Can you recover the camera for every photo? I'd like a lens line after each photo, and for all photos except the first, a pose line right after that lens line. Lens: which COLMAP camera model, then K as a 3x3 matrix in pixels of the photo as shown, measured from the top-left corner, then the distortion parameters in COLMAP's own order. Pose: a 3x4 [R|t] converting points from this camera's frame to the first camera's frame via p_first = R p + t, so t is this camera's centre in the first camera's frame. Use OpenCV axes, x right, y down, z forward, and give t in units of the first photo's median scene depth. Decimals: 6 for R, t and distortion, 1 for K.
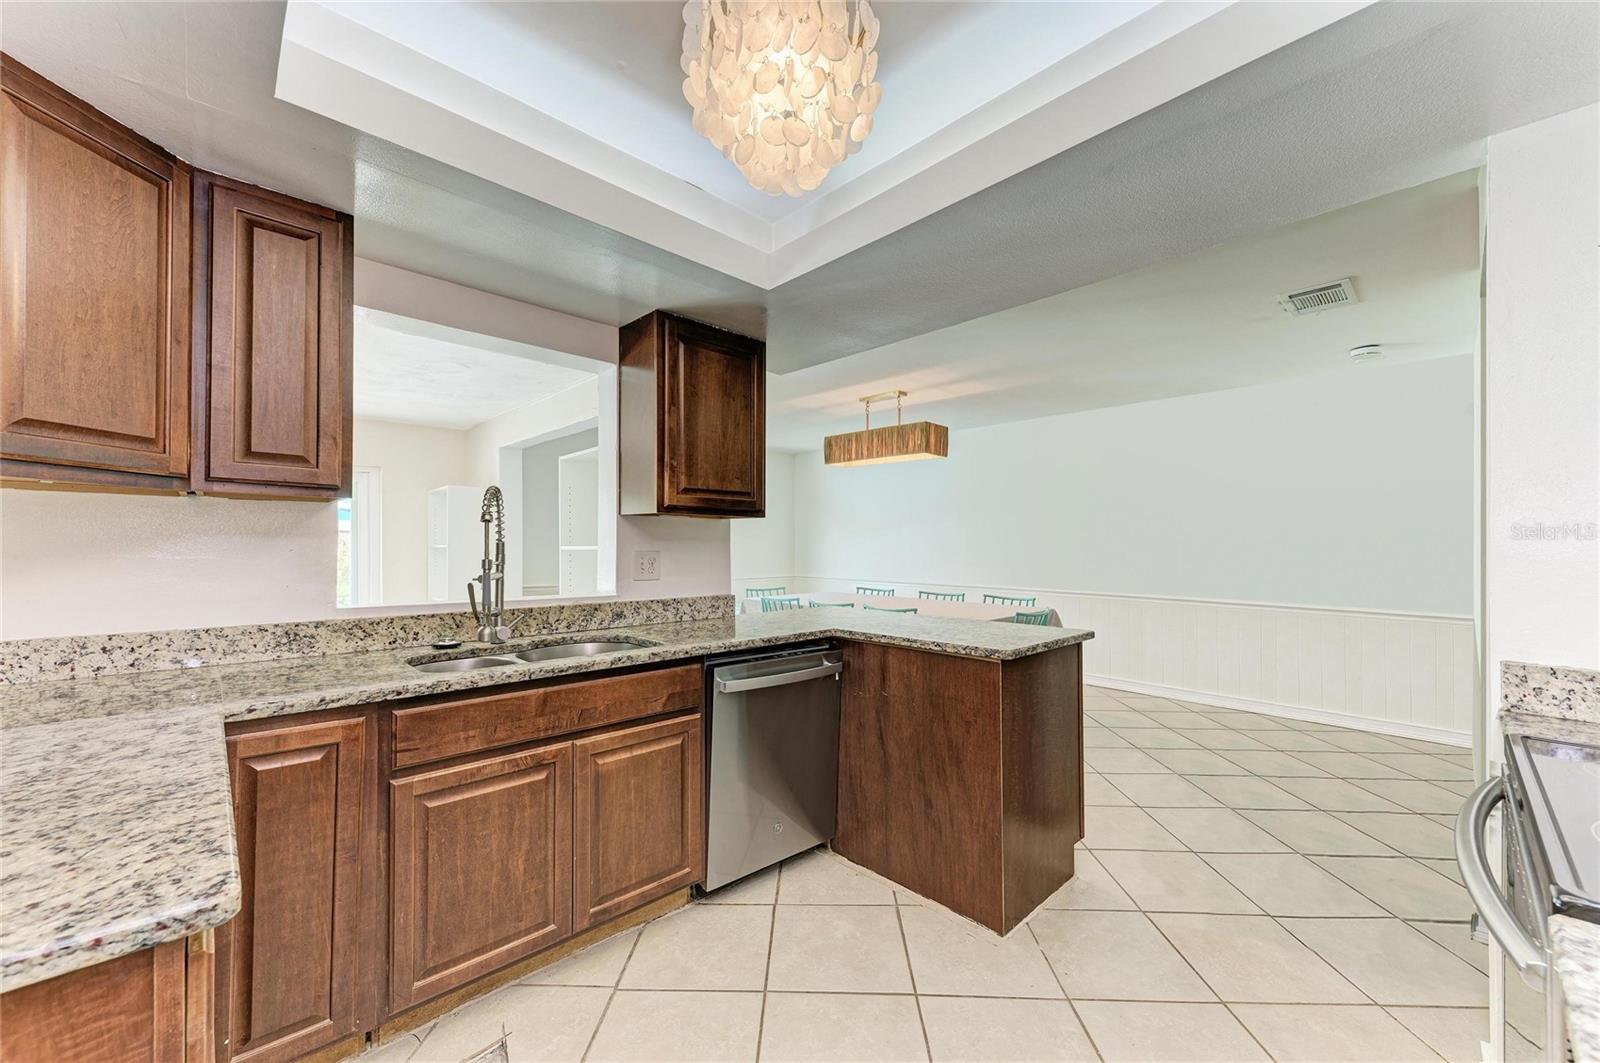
lens RADIAL K [[629.5, 0, 817.0], [0, 629.5, 536.1], [0, 0, 1]] dist [0.011007, -0.003036]
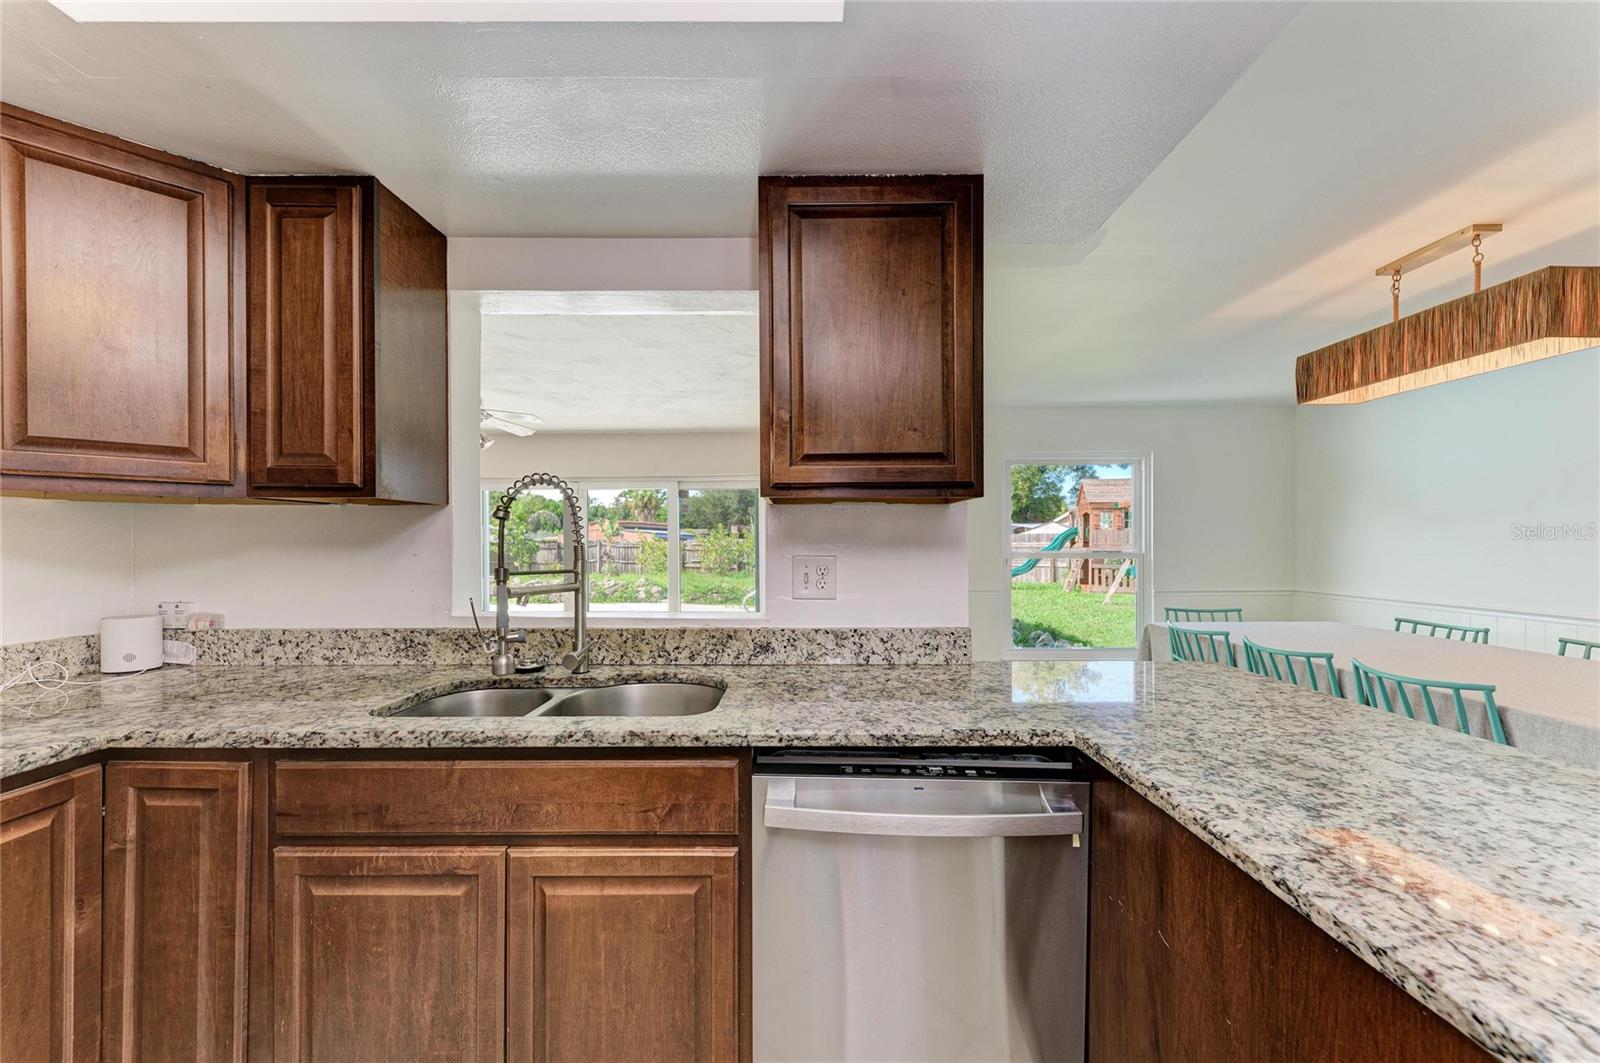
lens RADIAL K [[629.5, 0, 795.5], [0, 629.5, 543.5], [0, 0, 1]] dist [0.011007, -0.003036]
pose [[0.703744, -0.005795, -0.710430, 0.278400], [0.015954, 0.999843, 0.007648, 0.006820], [0.710274, -0.016716, 0.703726, 0.716539]]
